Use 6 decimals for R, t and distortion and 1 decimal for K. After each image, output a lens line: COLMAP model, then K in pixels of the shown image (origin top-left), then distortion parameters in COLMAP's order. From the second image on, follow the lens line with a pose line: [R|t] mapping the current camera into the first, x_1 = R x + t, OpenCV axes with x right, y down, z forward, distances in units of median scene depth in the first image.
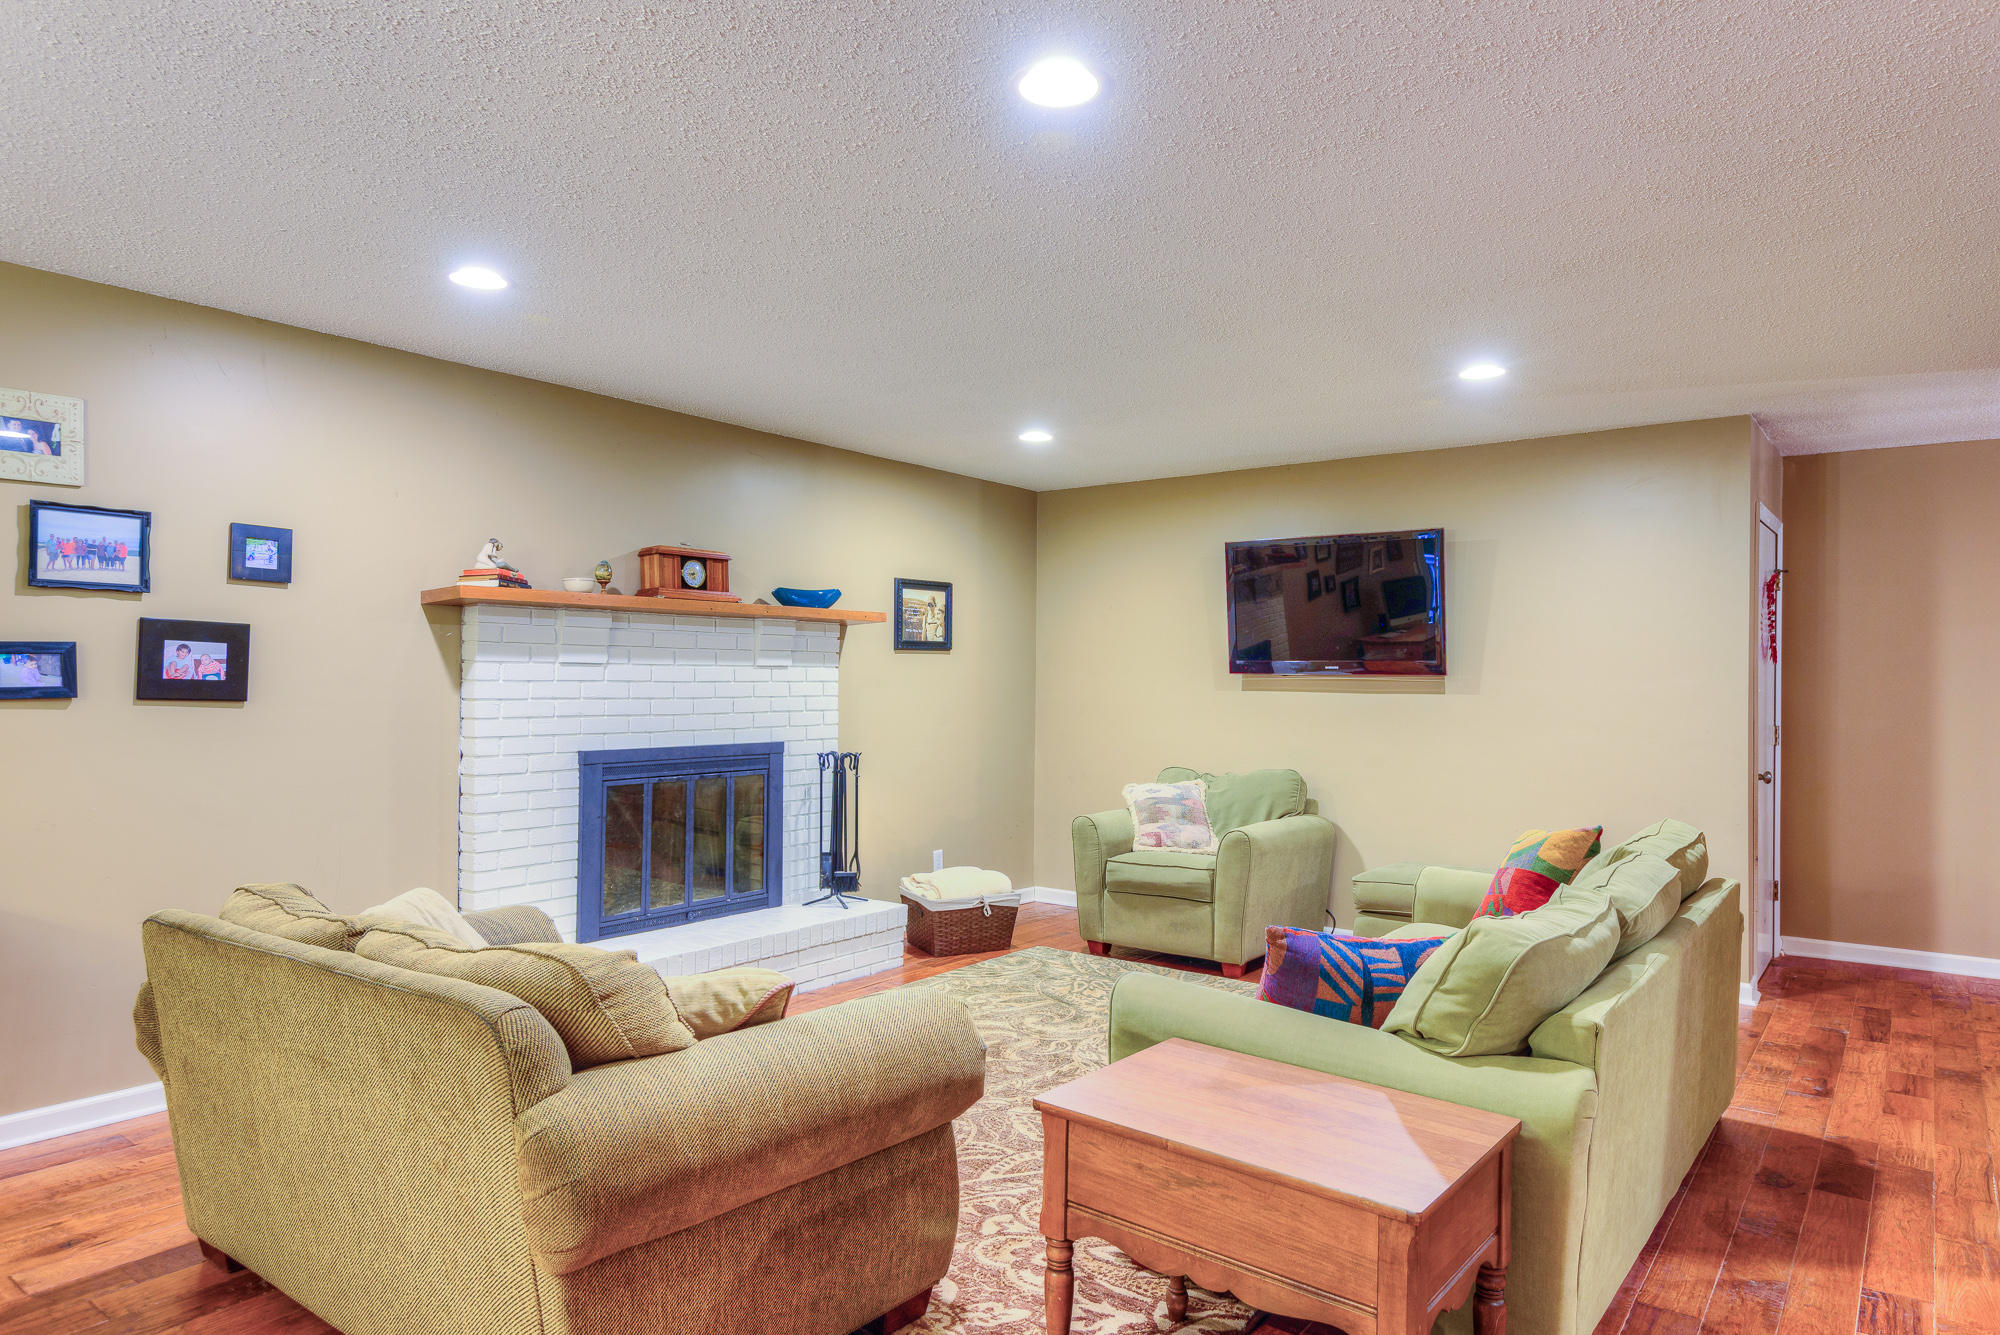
lens RADIAL K [[1224.2, 0, 998.0], [0, 1224.2, 669.9], [0, 0, 1]] dist [0.038744, -0.030613]
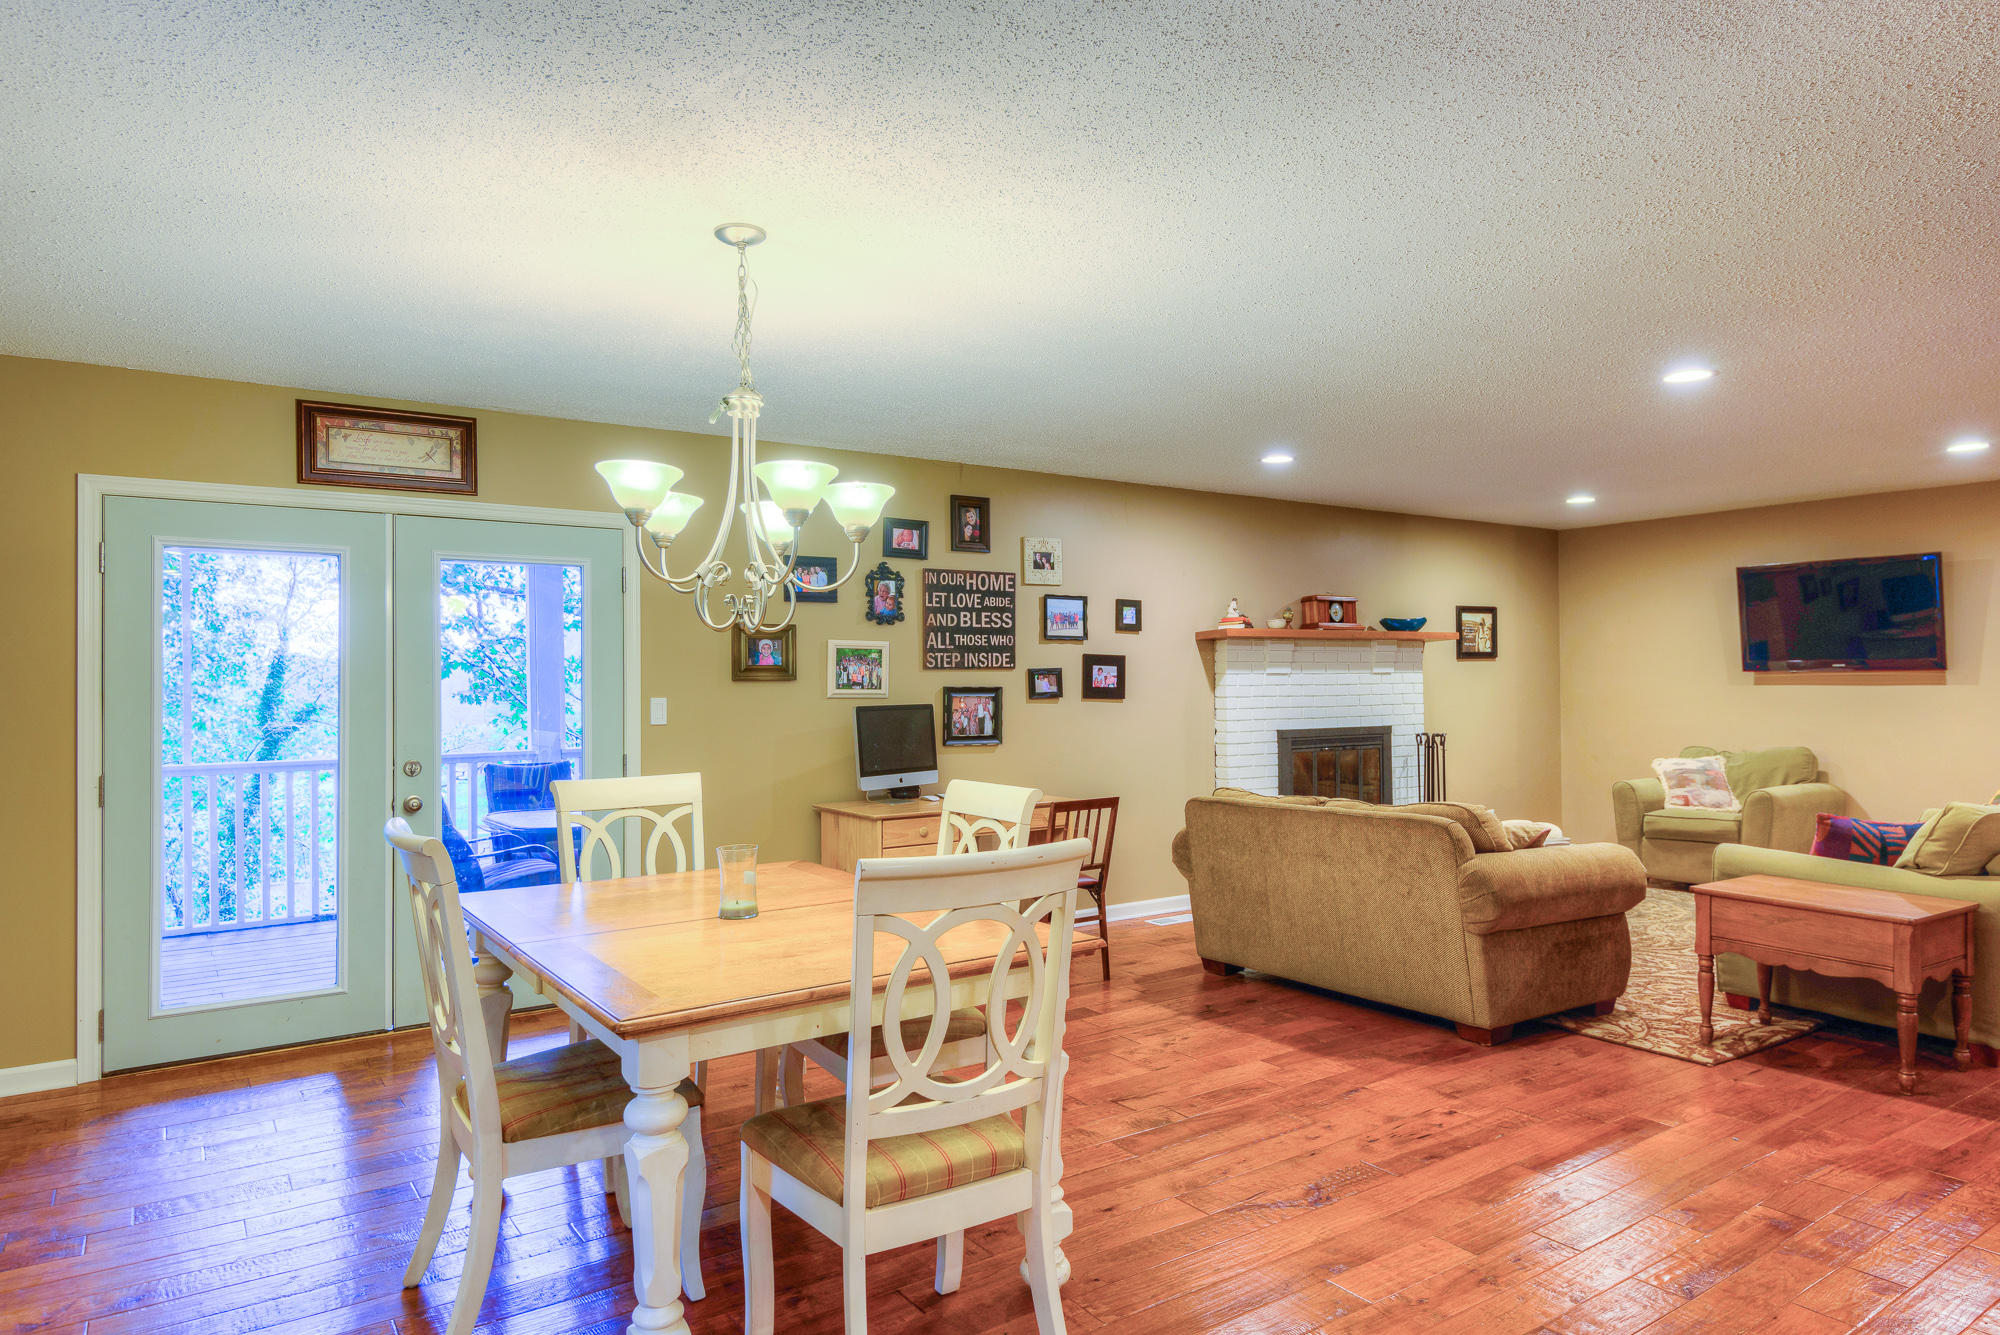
lens RADIAL K [[1224.2, 0, 996.9], [0, 1224.2, 667.0], [0, 0, 1]] dist [0.038744, -0.030613]
pose [[0.949812, -0.020470, -0.312150, -0.178895], [0.018642, 0.999787, -0.008838, -0.006310], [0.312265, 0.002576, 0.949992, -0.558933]]
